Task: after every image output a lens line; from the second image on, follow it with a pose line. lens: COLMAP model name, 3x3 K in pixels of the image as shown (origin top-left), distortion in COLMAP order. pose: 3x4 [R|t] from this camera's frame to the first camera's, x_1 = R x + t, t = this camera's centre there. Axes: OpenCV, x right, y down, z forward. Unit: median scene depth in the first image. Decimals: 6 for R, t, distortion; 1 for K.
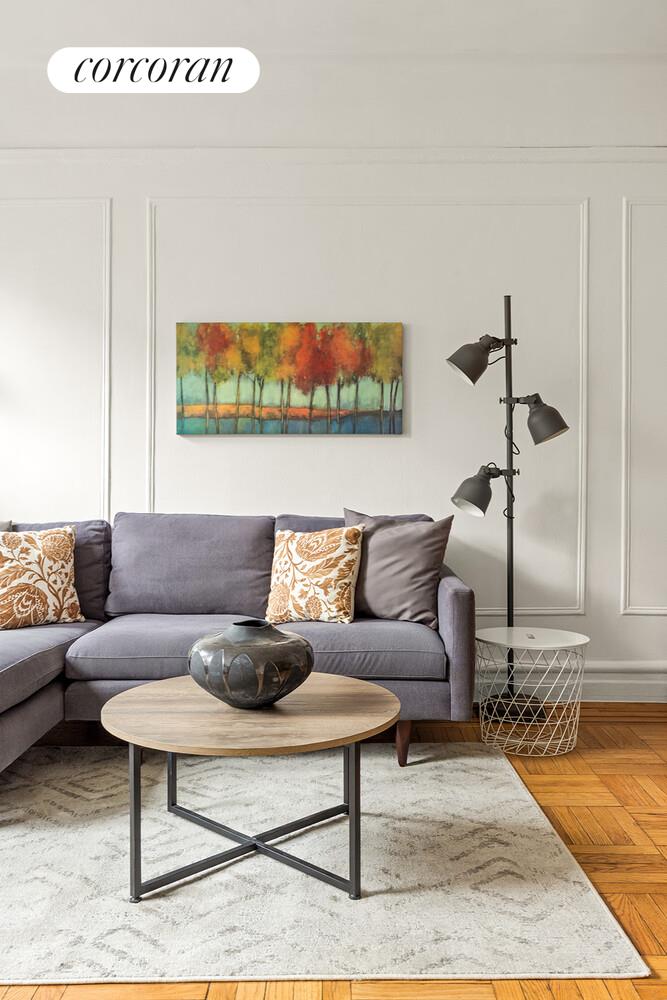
lens RADIAL K [[899.9, 0, 332.8], [0, 899.9, 492.9], [0, 0, 1]] dist [-0.067196, -0.002658]
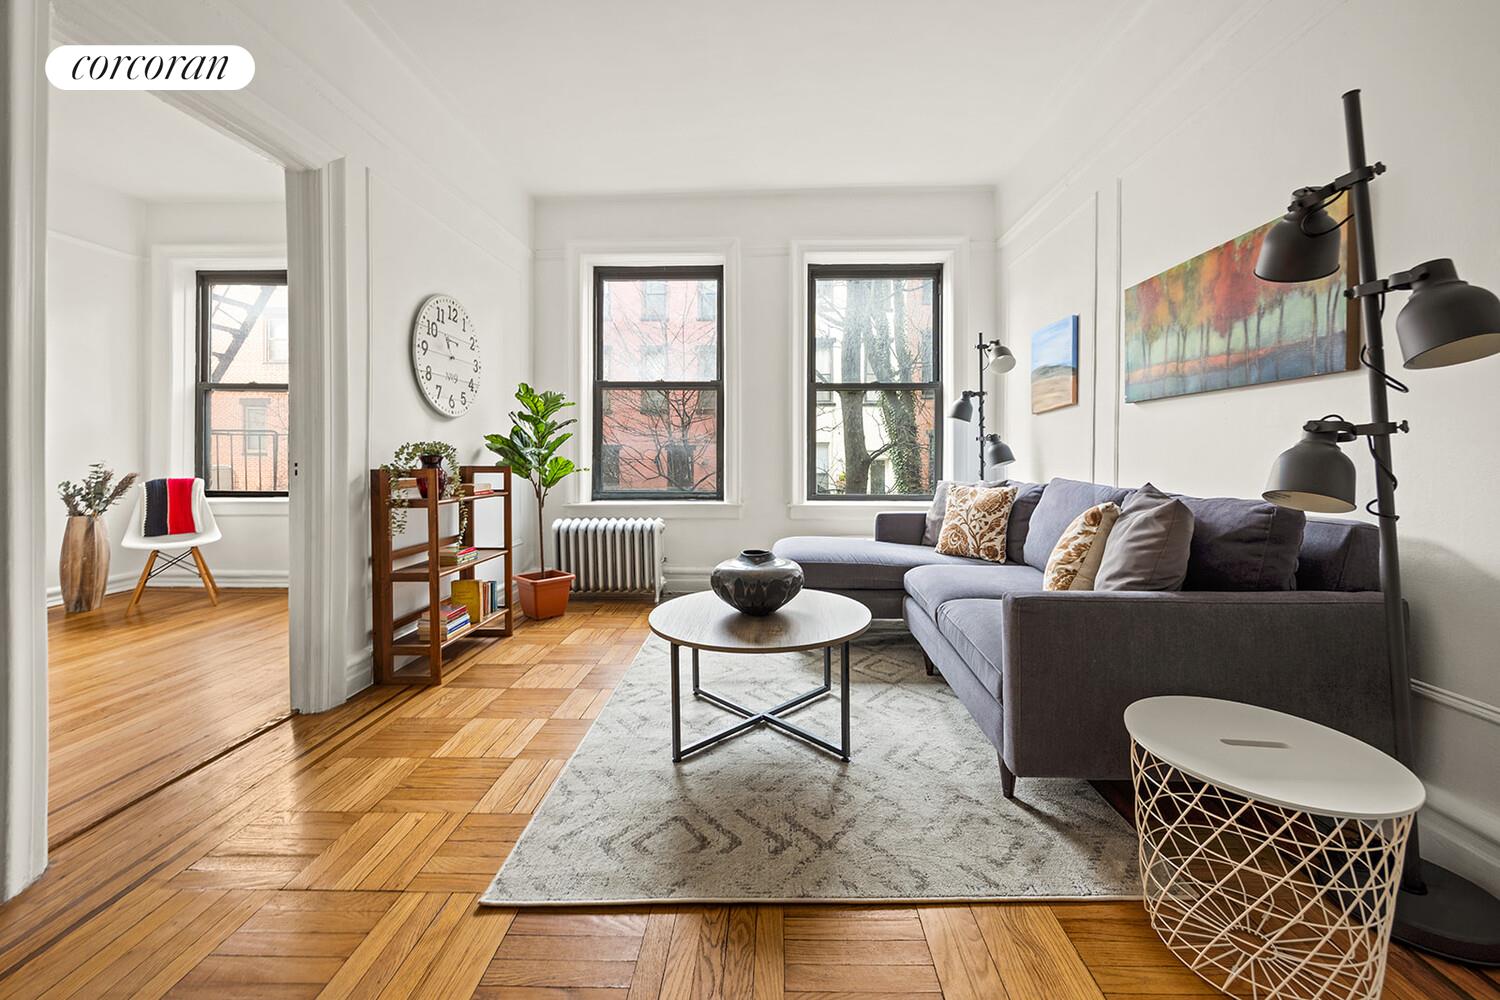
lens RADIAL K [[582.4, 0, 758.0], [0, 582.4, 455.8], [0, 0, 1]] dist [0.003080, 0.000006]
pose [[-0.027430, 0.005488, -0.999609, 0.484400], [-0.008769, 0.999945, 0.005730, -0.006300], [0.999585, 0.008923, -0.027381, 0.613995]]
